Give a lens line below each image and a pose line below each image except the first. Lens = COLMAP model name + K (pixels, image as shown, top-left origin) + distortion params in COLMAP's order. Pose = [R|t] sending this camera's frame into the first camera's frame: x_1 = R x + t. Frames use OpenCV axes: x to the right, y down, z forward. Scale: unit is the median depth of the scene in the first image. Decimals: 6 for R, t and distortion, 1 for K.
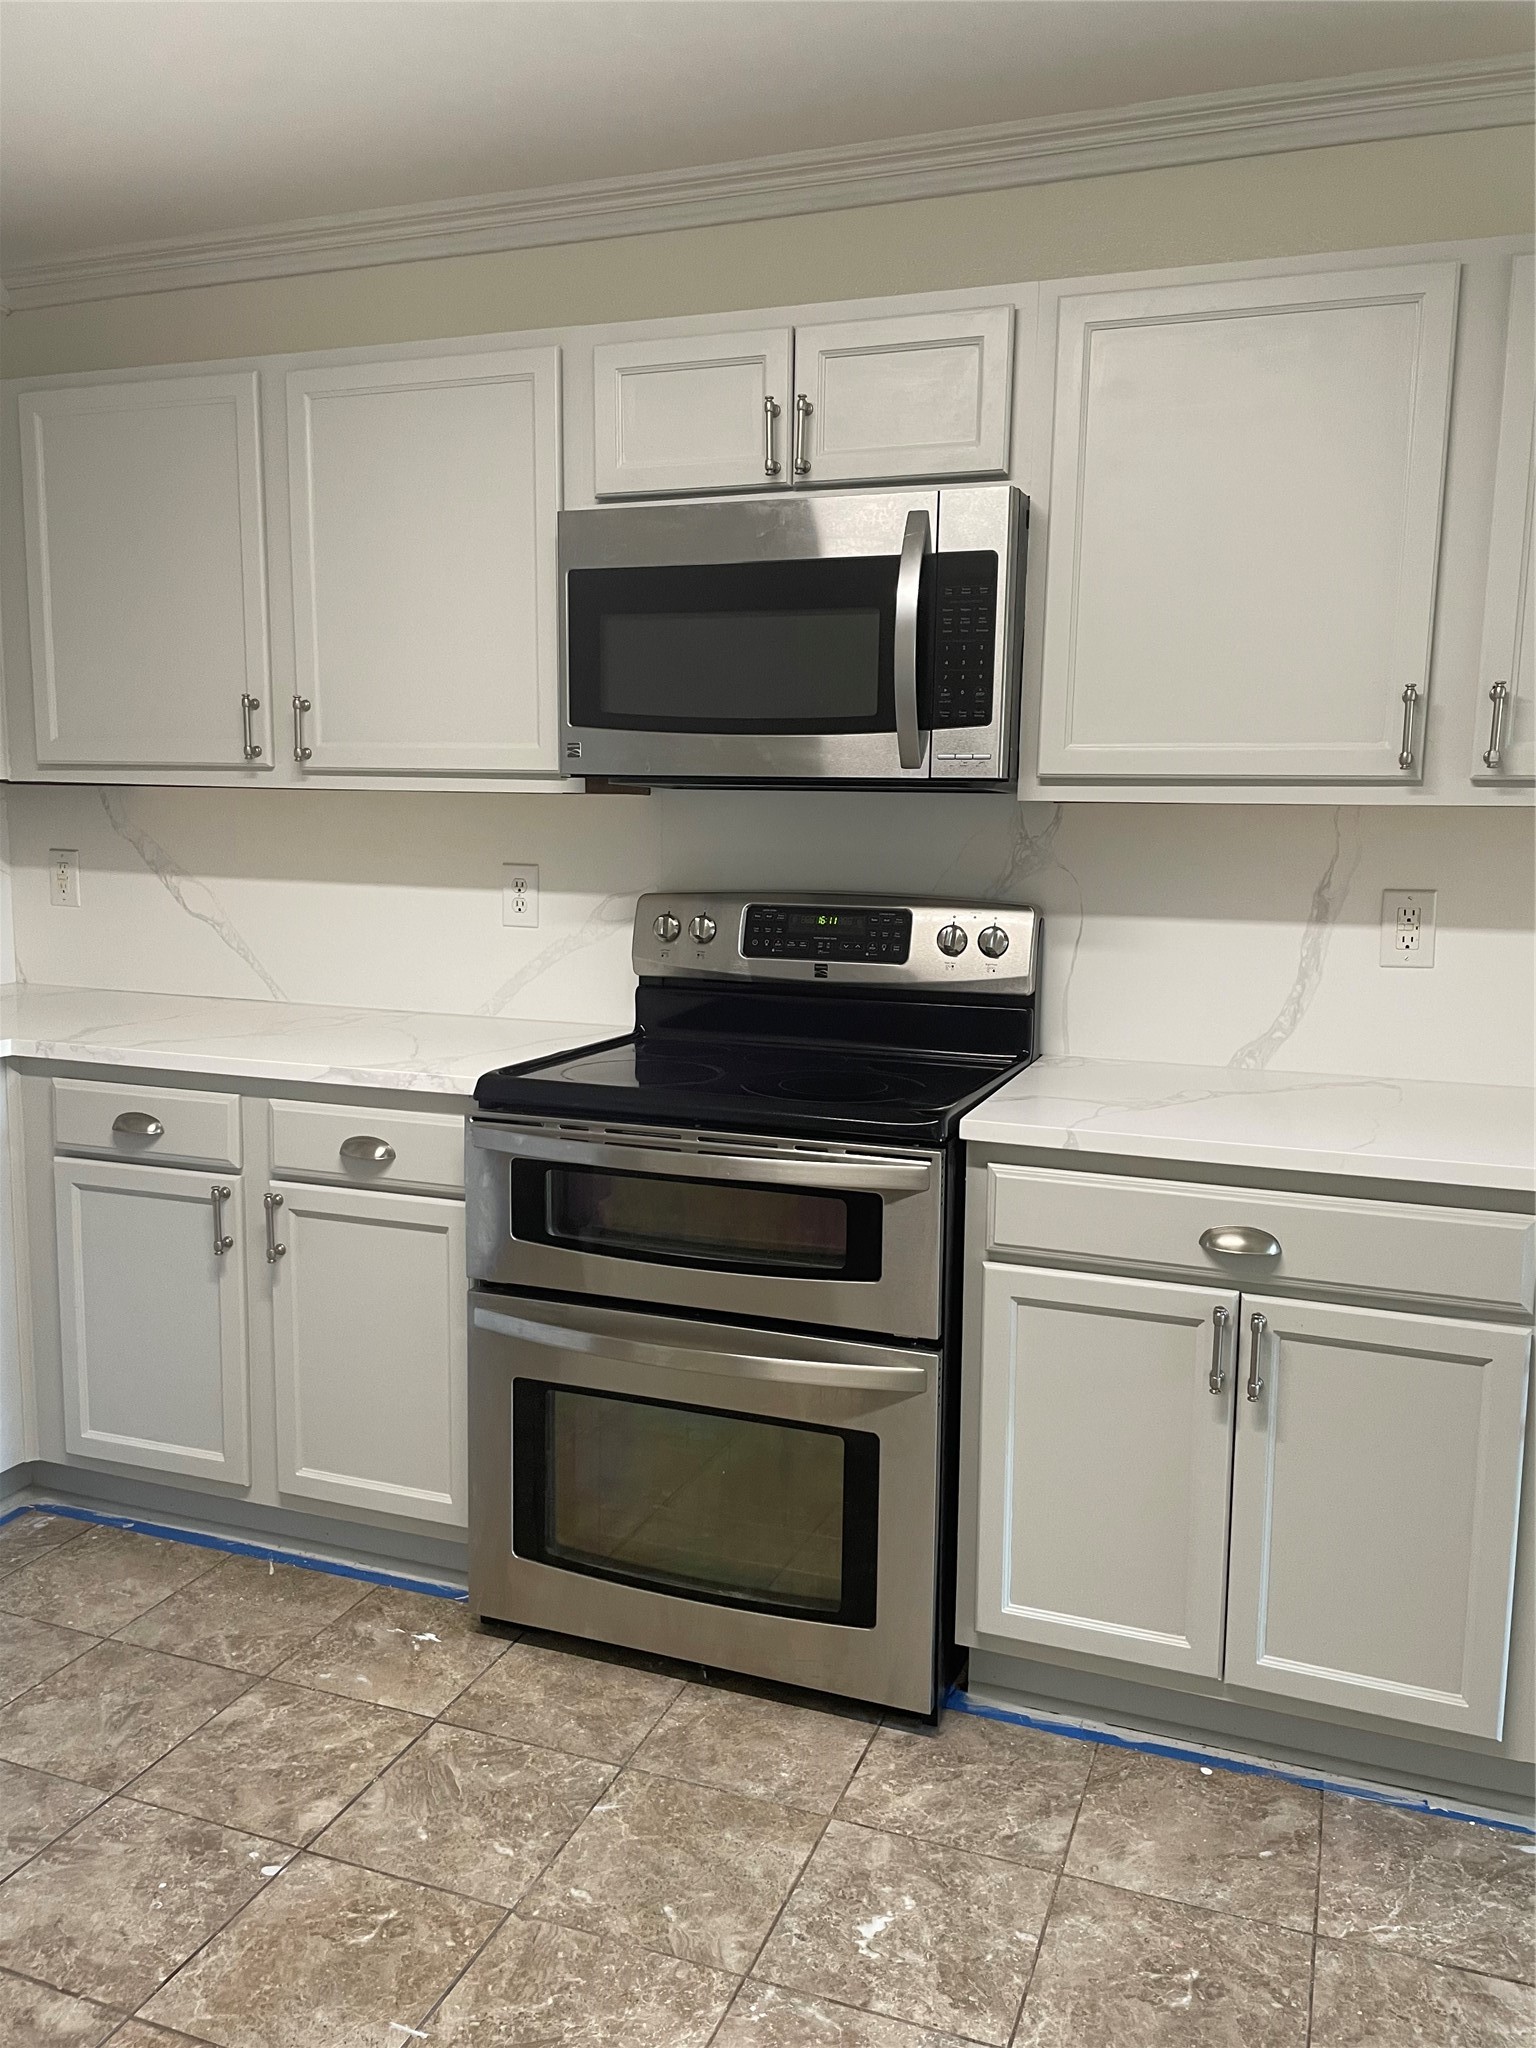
lens RADIAL K [[1556.9, 0, 776.0], [0, 1556.9, 1018.0], [0, 0, 1]] dist [0.100575, -0.135813]
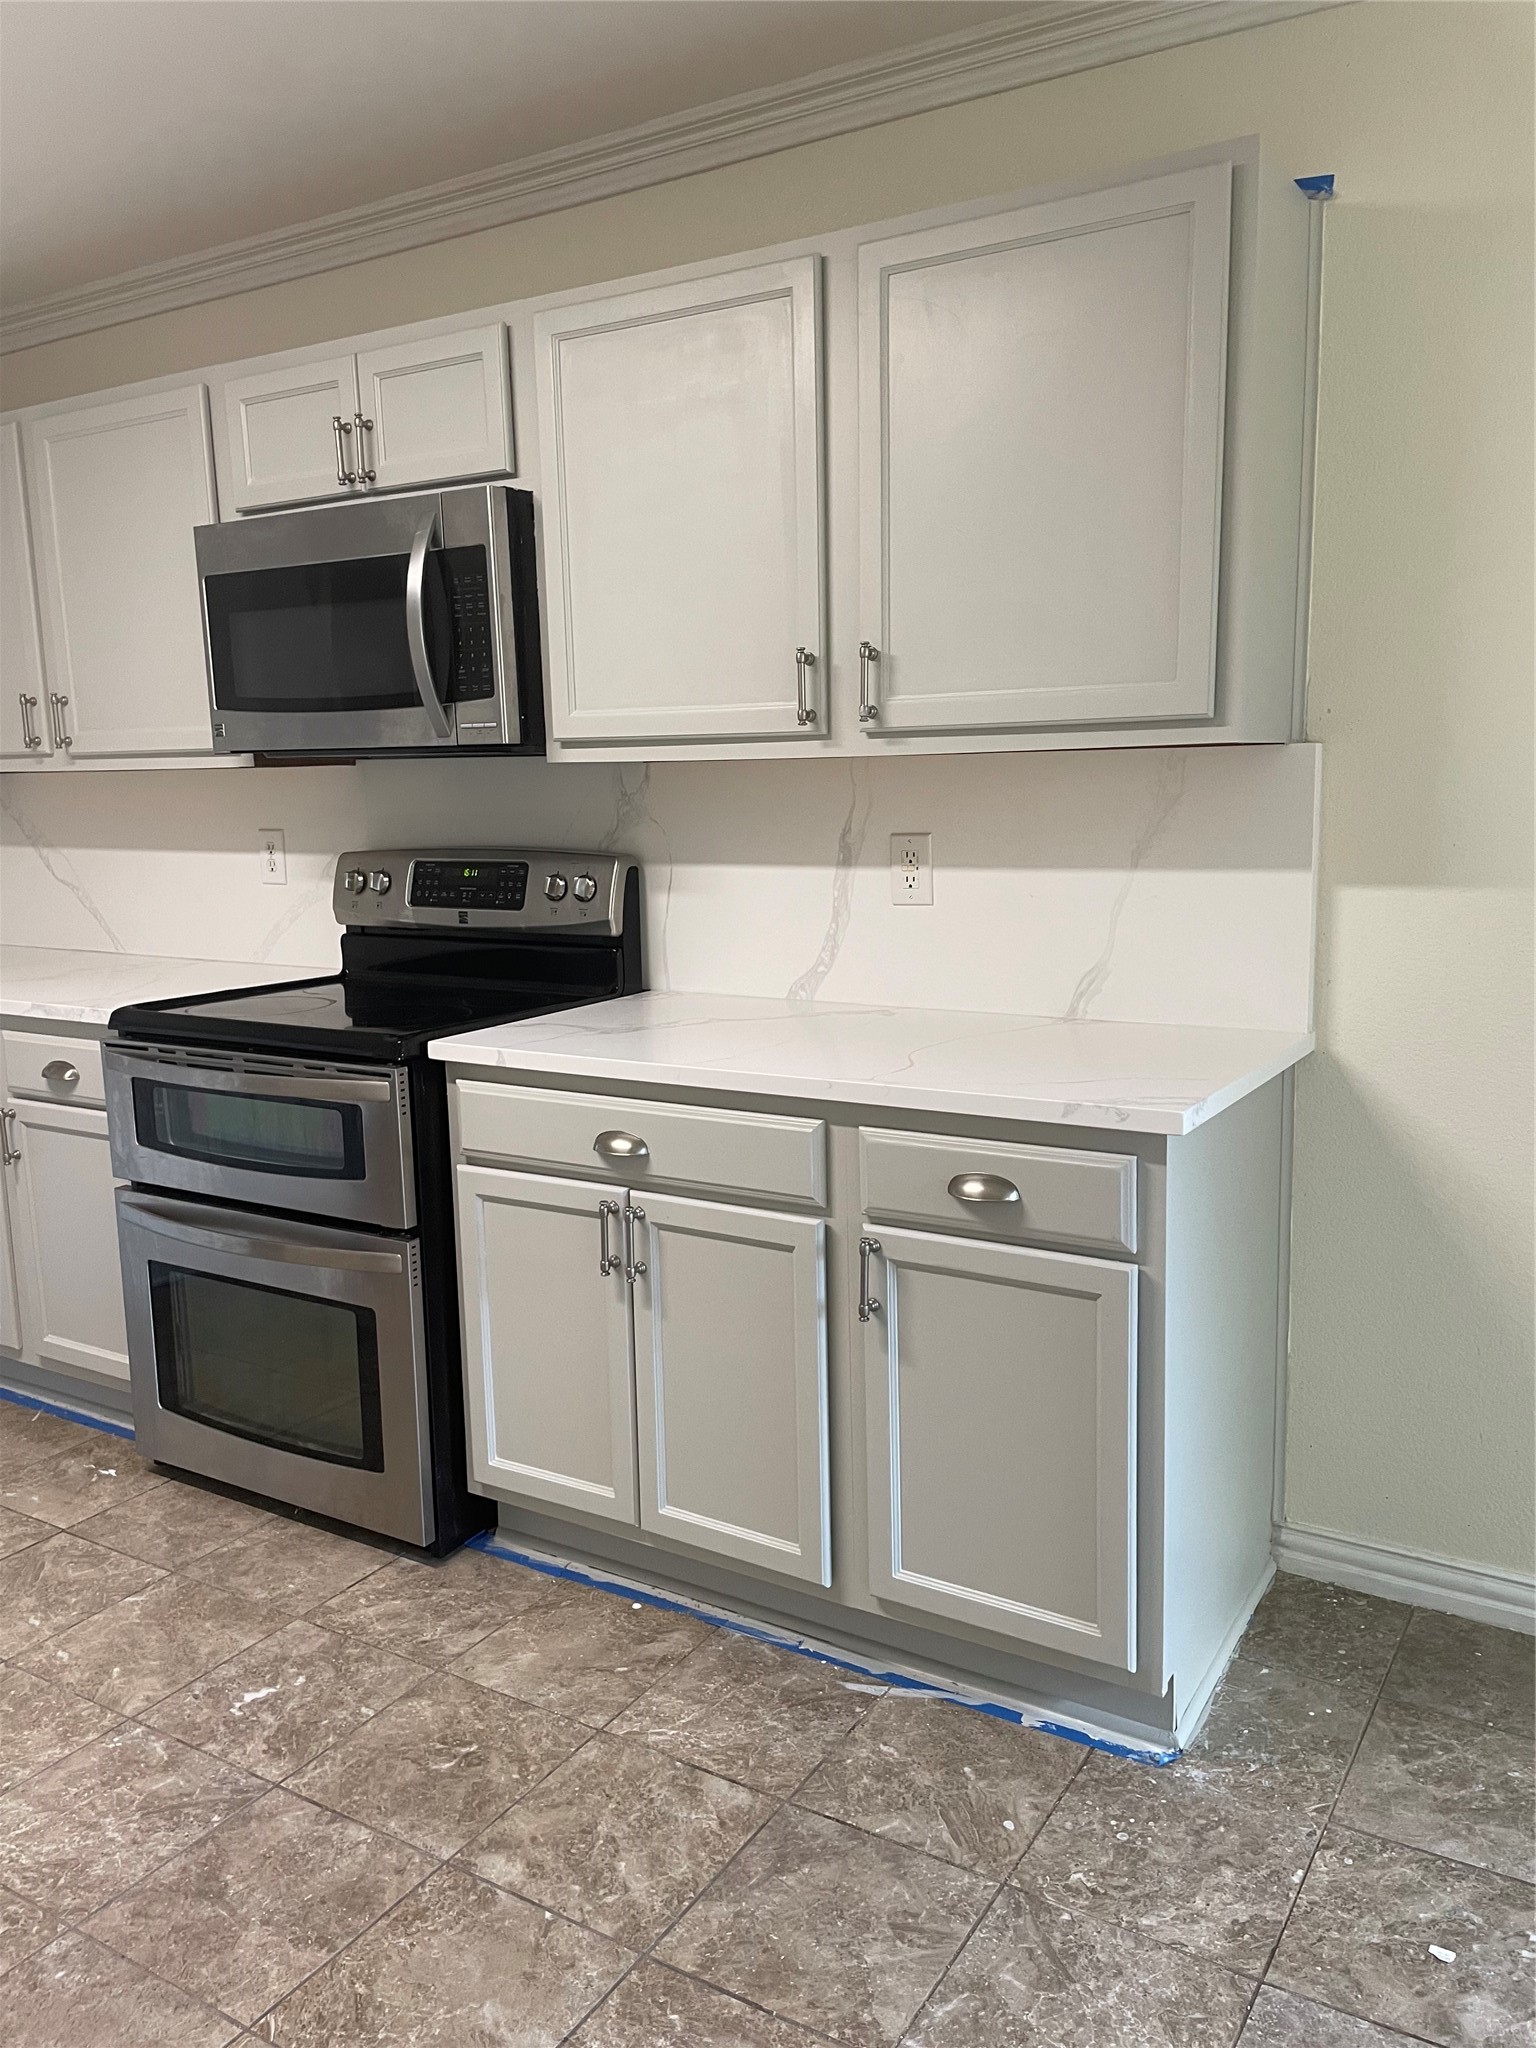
lens RADIAL K [[1556.6, 0, 768.0], [0, 1556.6, 1024.0], [0, 0, 1]] dist [0.099021, -0.134235]
pose [[0.979377, -0.003851, -0.202006, 0.538244], [0.009716, 0.999559, 0.028053, 0.019547], [0.201808, -0.029437, 0.978983, -0.078809]]
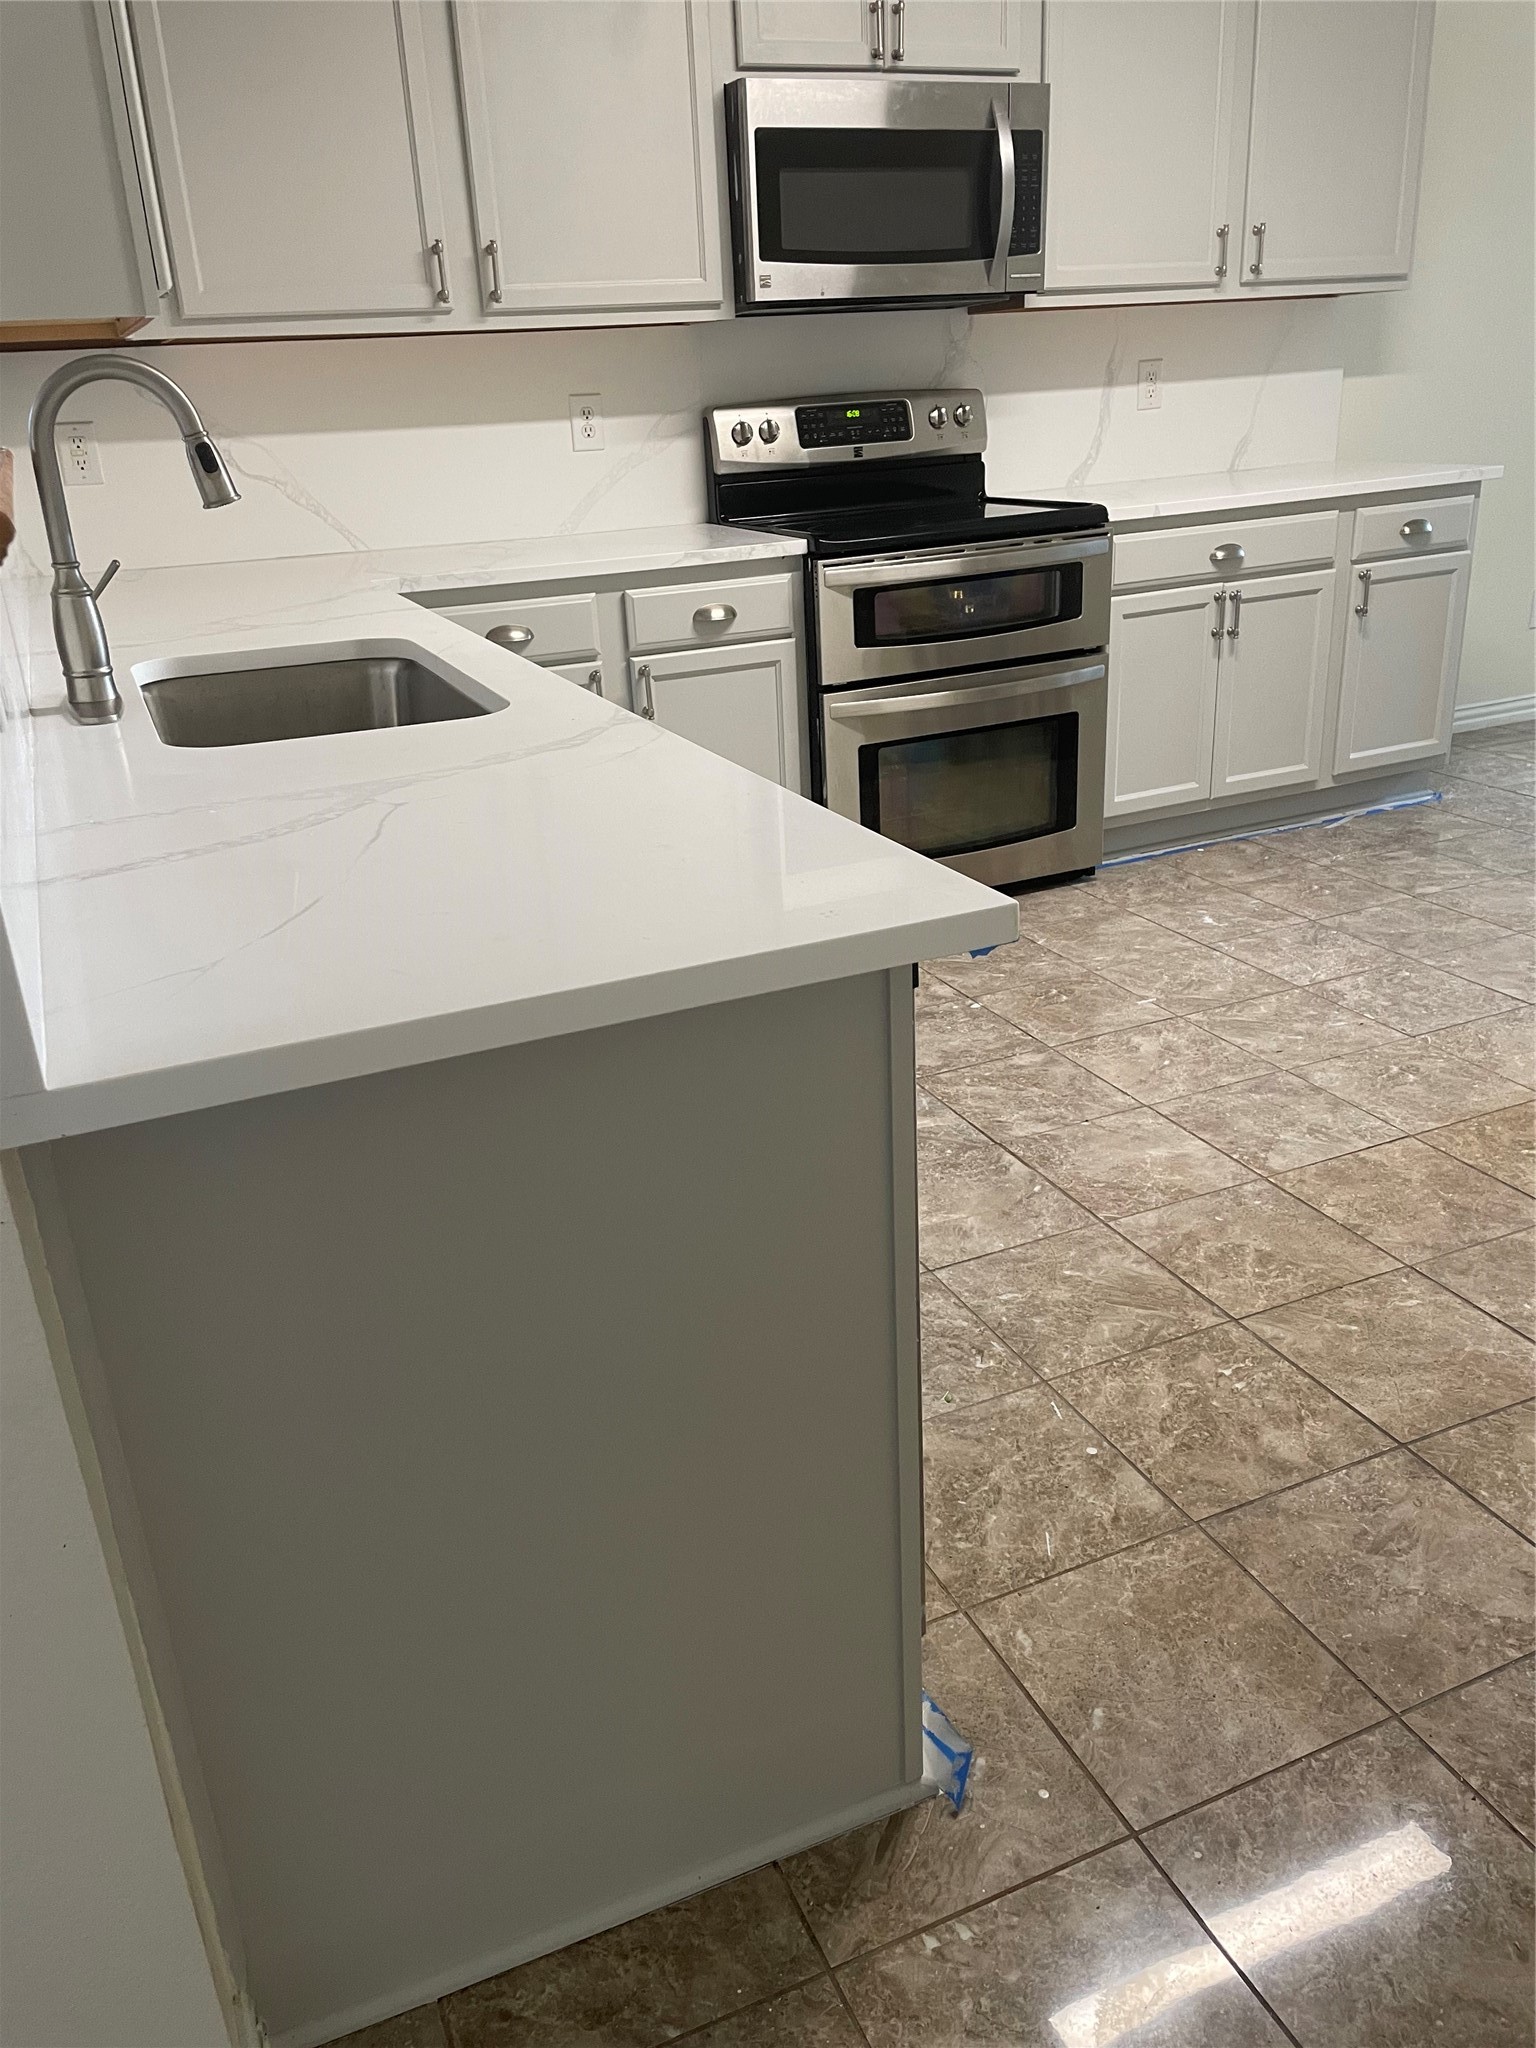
lens RADIAL K [[1556.6, 0, 768.0], [0, 1556.6, 1024.0], [0, 0, 1]] dist [0.099021, -0.134235]
pose [[0.714614, -0.314625, 0.624770, -1.225477], [0.154820, 0.942130, 0.297359, 0.024028], [-0.682171, -0.115770, 0.721970, -0.037036]]
